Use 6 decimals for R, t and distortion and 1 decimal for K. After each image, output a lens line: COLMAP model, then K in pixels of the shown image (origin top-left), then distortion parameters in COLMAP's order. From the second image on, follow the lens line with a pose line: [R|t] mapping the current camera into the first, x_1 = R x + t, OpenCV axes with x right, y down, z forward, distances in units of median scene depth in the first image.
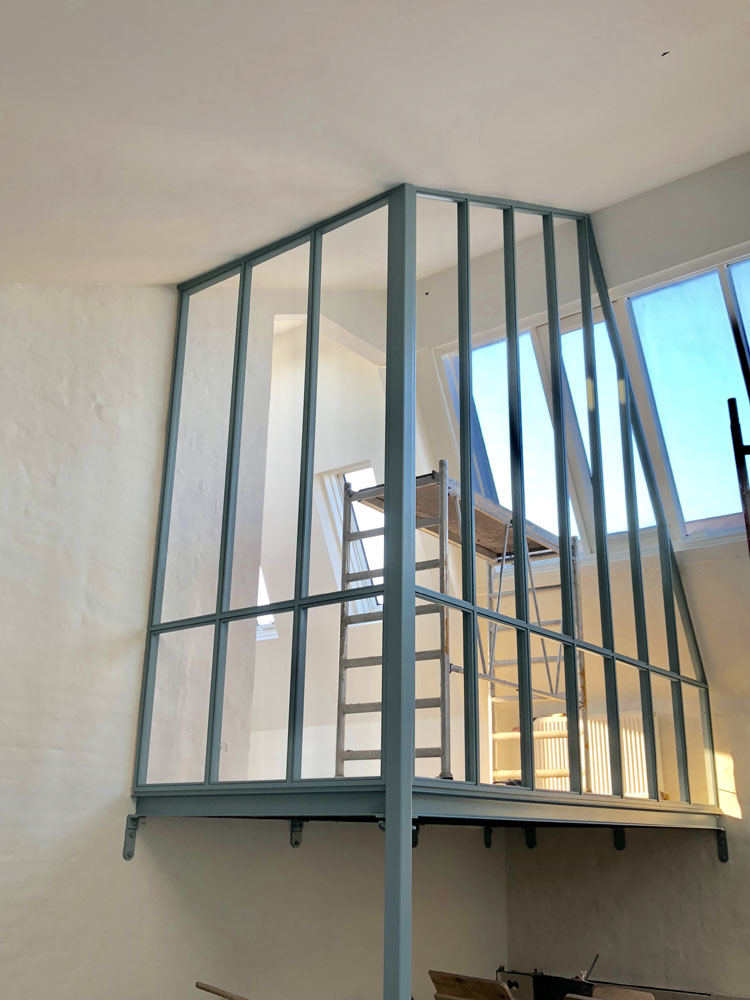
lens RADIAL K [[984.9, 0, 372.7], [0, 984.9, 497.0], [0, 0, 1]] dist [0.030846, 0.000000]
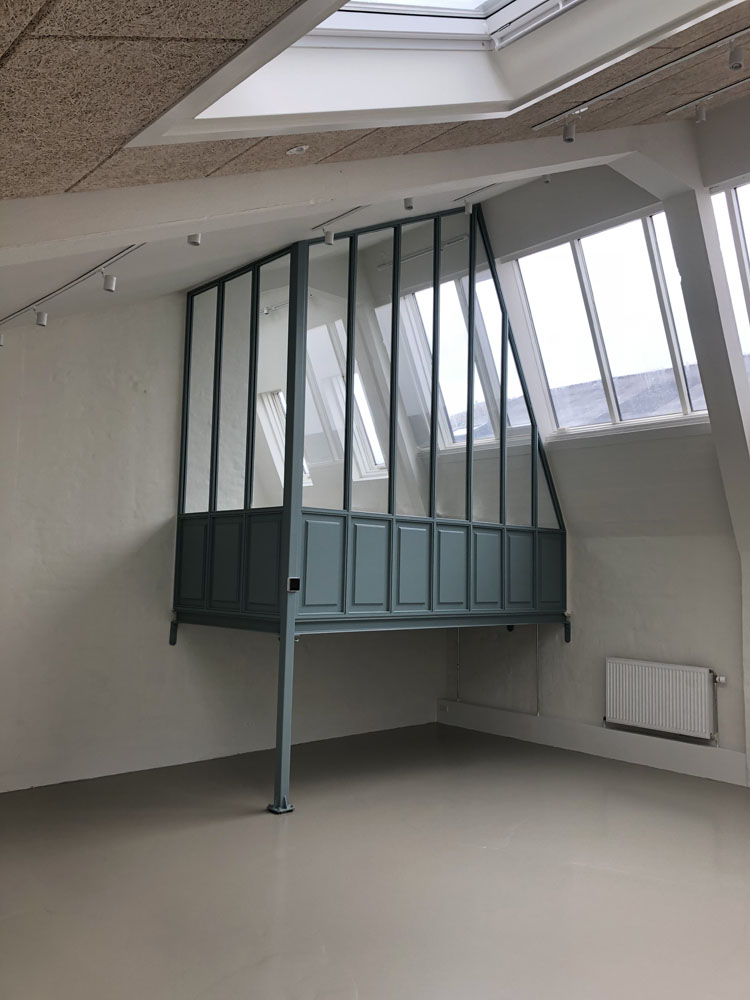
lens RADIAL K [[823.6, 0, 377.8], [0, 823.6, 501.9], [0, 0, 1]] dist [0.007544, -0.009429]
pose [[0.987037, -0.004878, -0.160419, 0.336385], [0.043505, 0.970246, 0.238181, -0.209500], [0.154484, -0.242073, 0.957881, -0.290185]]
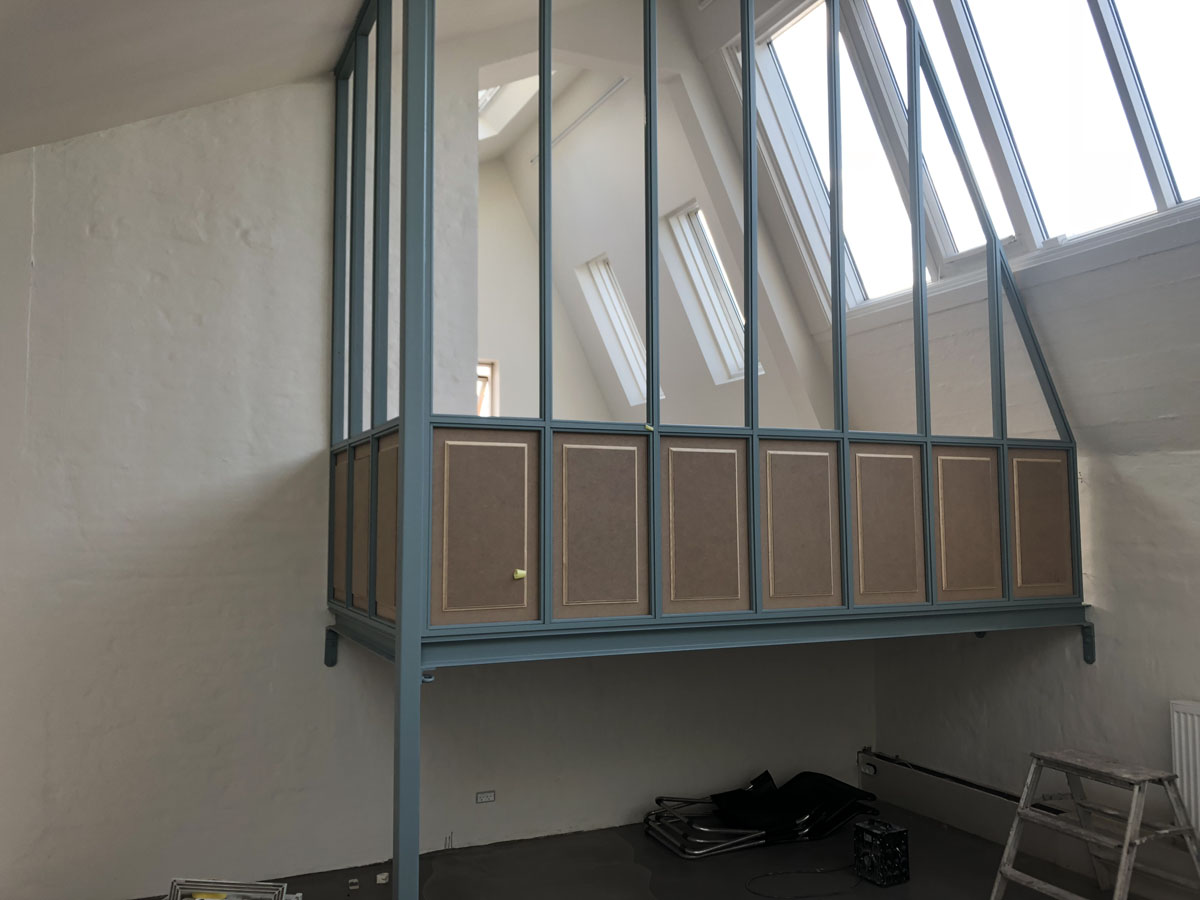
lens RADIAL K [[988.3, 0, 595.3], [0, 988.3, 450.6], [0, 0, 1]] dist [0.007544, -0.009429]
pose [[0.884534, -0.051460, -0.463628, 0.475883], [0.167022, 0.962941, 0.211773, -0.032623], [0.435549, -0.264756, 0.860350, 0.250076]]
